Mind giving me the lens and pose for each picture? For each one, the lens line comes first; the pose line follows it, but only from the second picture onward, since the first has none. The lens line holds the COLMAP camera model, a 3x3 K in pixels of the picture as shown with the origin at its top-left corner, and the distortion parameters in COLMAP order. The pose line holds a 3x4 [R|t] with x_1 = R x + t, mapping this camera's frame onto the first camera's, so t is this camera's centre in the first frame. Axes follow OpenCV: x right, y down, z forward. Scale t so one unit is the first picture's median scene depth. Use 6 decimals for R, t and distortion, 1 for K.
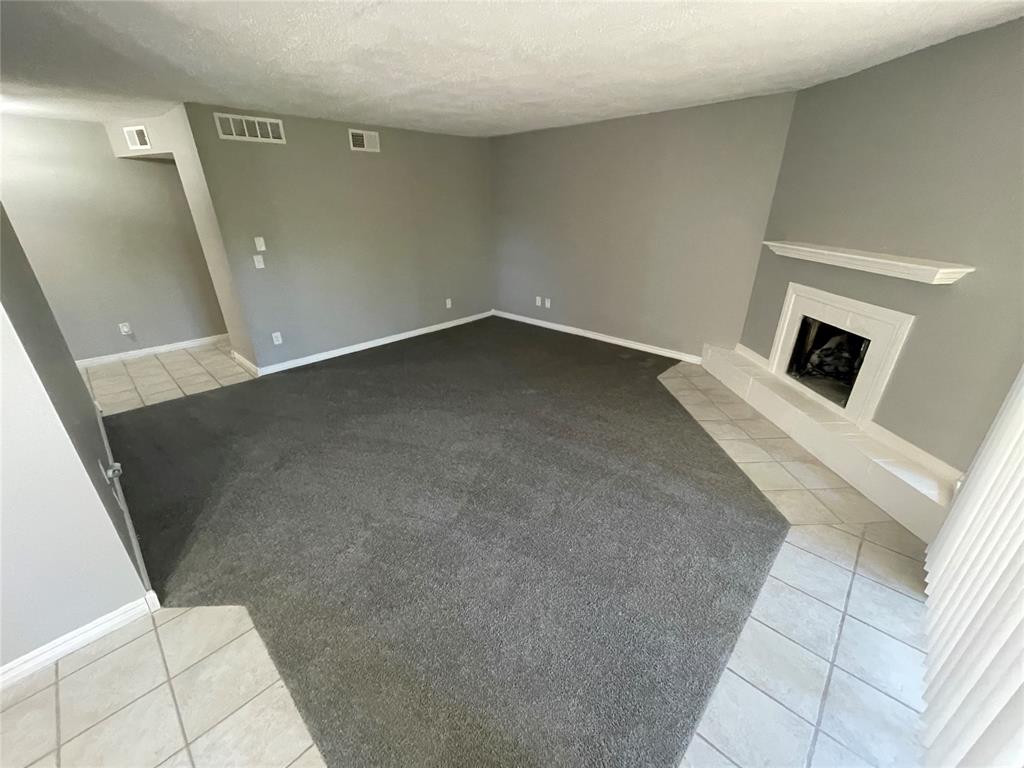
lens RADIAL K [[412.3, 0, 507.8], [0, 412.3, 385.8], [0, 0, 1]] dist [0.000085, 0.000096]
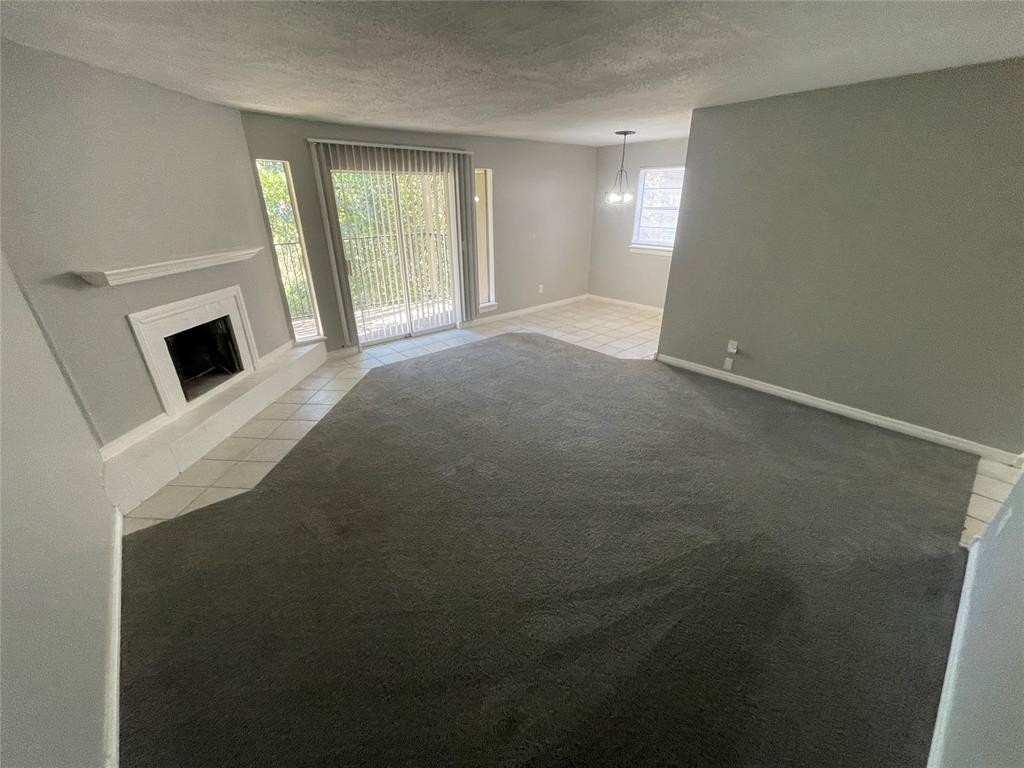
lens RADIAL K [[412.3, 0, 507.8], [0, 412.3, 385.8], [0, 0, 1]] dist [0.000085, 0.000096]
pose [[-0.995239, -0.034864, 0.091011, -0.103655], [0.044818, 0.665512, 0.745040, -0.751951], [-0.086544, 0.745572, -0.660782, 1.646447]]
